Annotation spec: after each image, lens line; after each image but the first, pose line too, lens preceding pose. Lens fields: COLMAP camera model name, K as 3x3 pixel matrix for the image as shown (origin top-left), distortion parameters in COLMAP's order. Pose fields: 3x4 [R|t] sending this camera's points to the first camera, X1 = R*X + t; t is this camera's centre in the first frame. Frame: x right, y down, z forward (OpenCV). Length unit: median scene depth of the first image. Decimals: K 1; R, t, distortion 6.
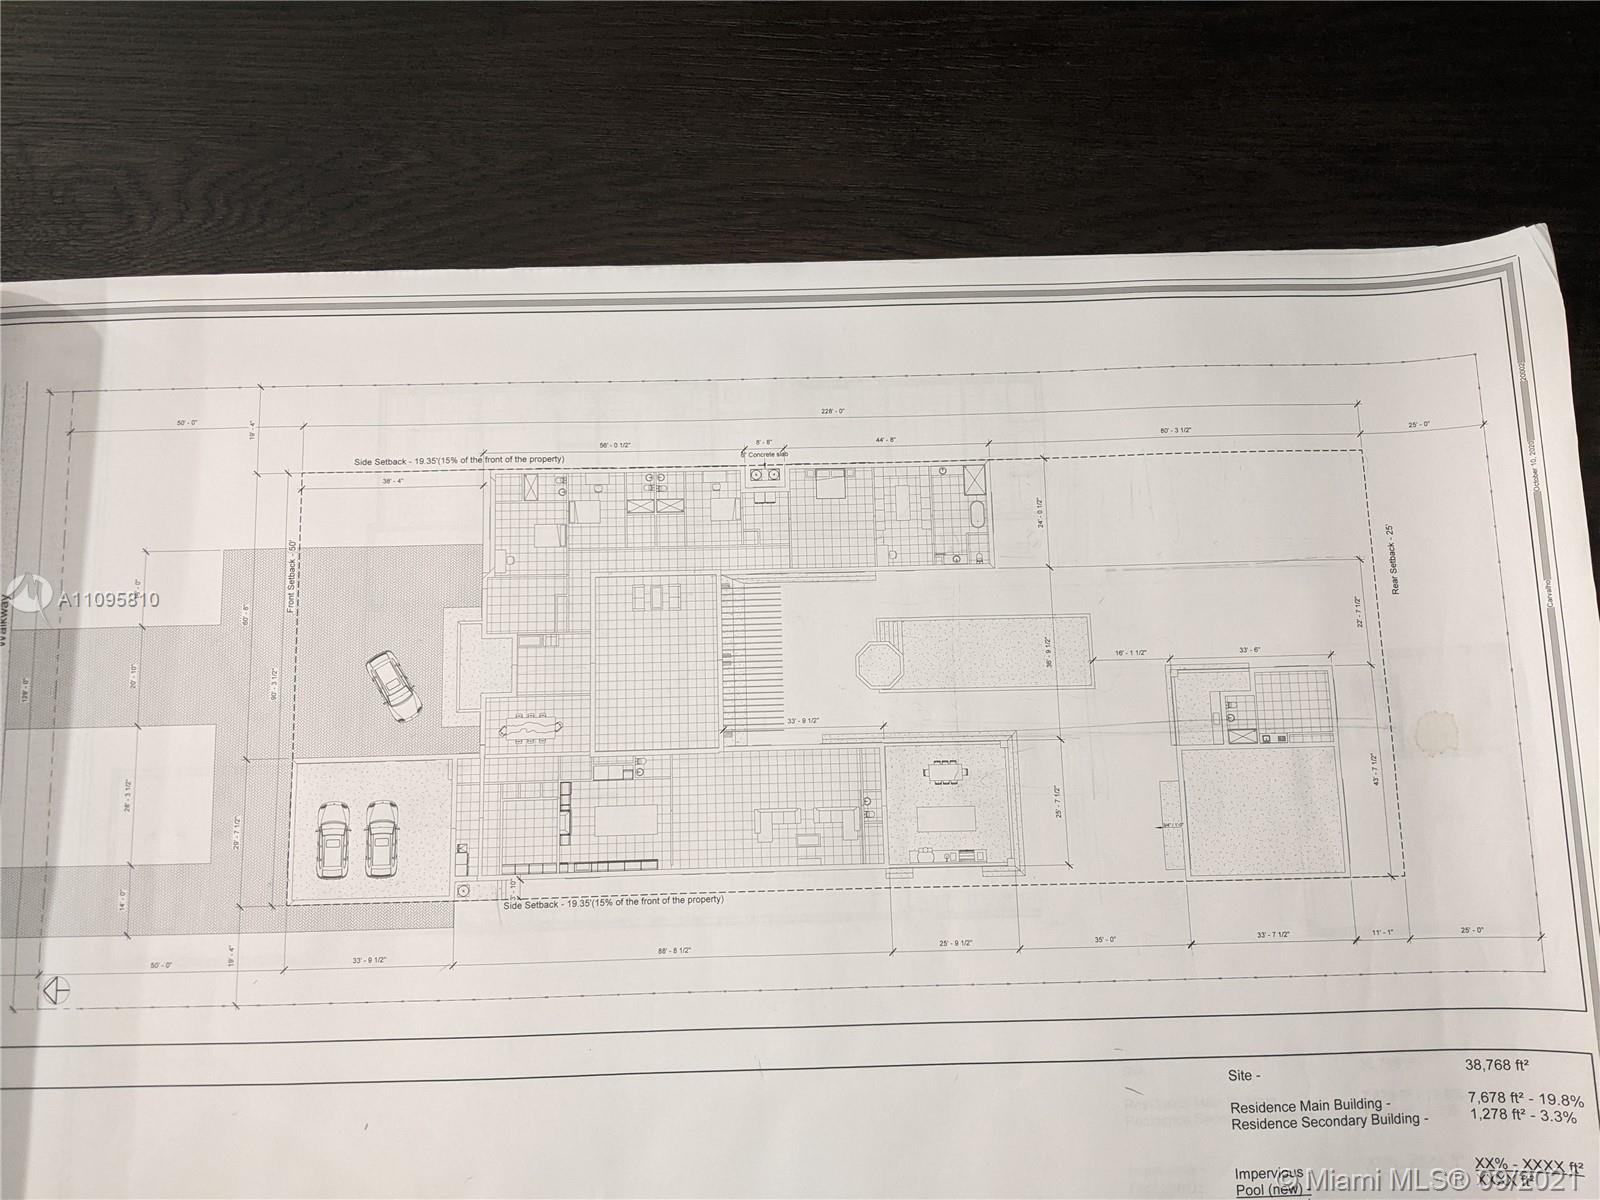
lens RADIAL K [[1247.5, 0, 800.0], [0, 1247.5, 600.0], [0, 0, 1]] dist [-0.015359, -0.007861]
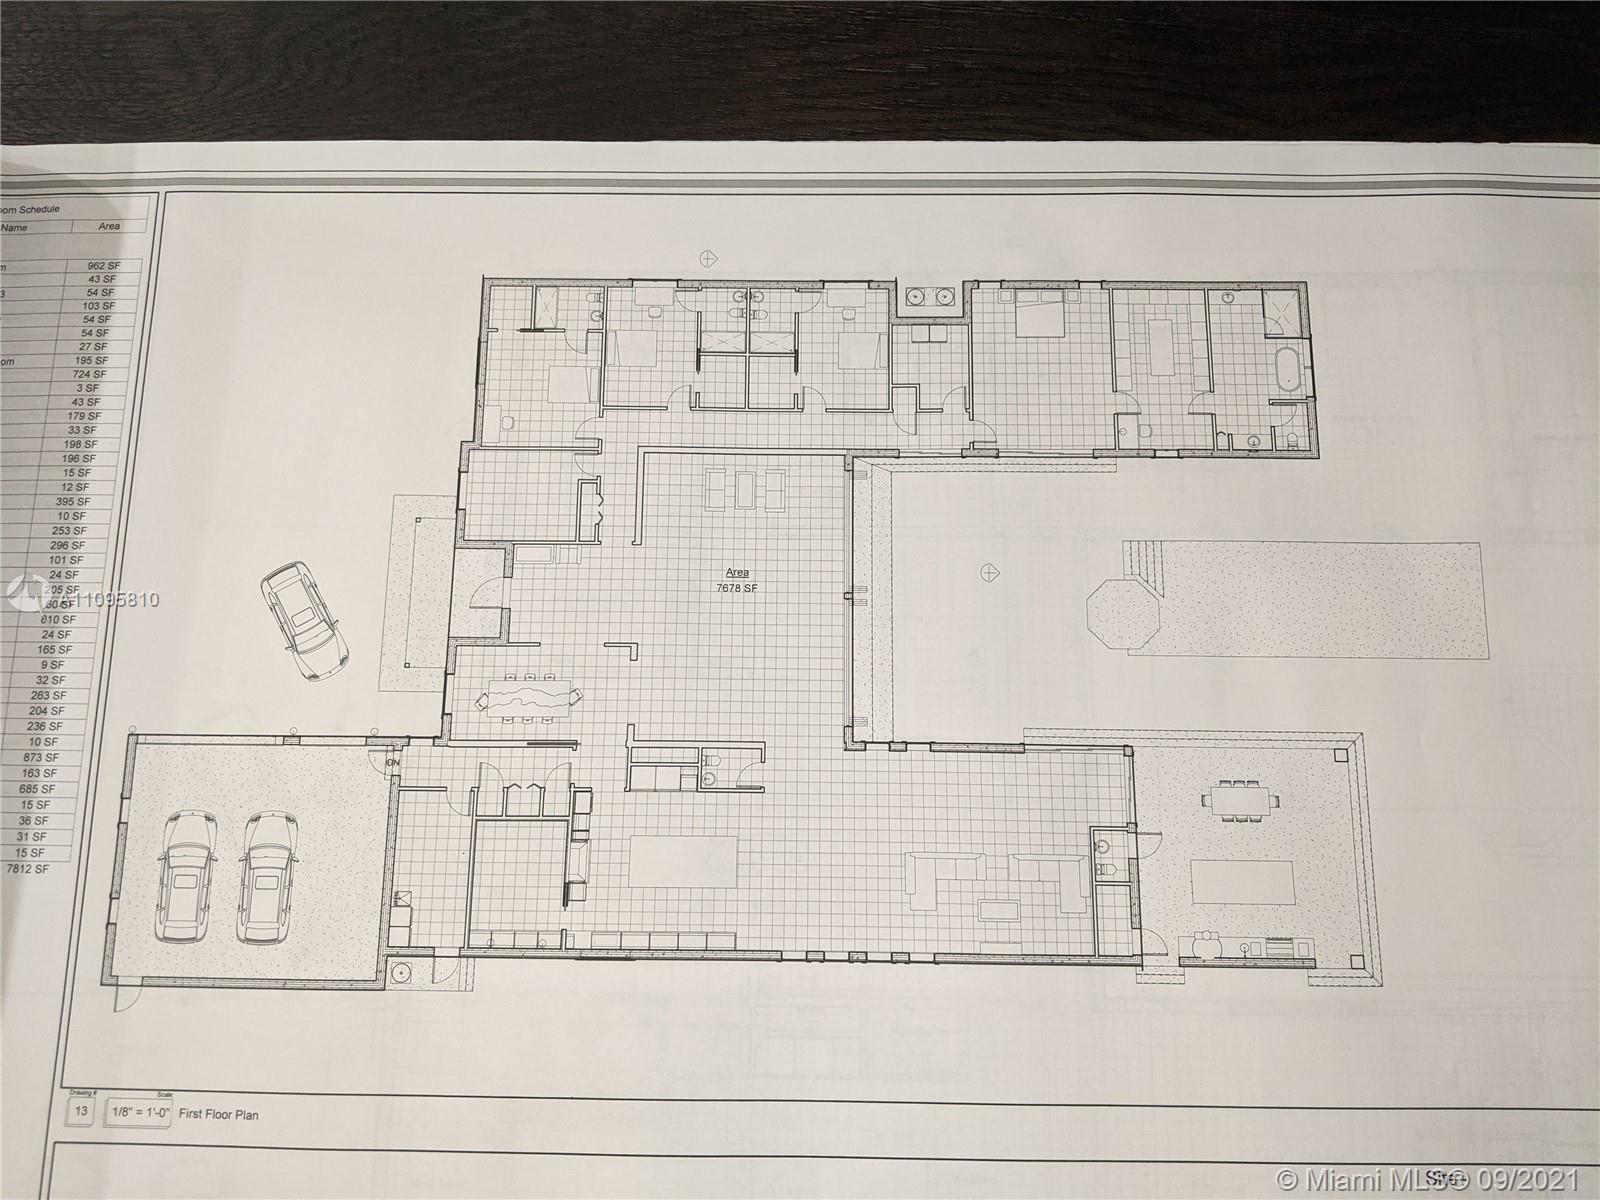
lens RADIAL K [[1278.8, 0, 743.7], [0, 1278.8, 480.7], [0, 0, 1]] dist [0.009193, 0.007860]
pose [[0.979932, 0.002775, -0.199314, 0.008279], [-0.017190, 0.997354, -0.070631, 0.037159], [0.198591, 0.072640, 0.977387, 0.379982]]
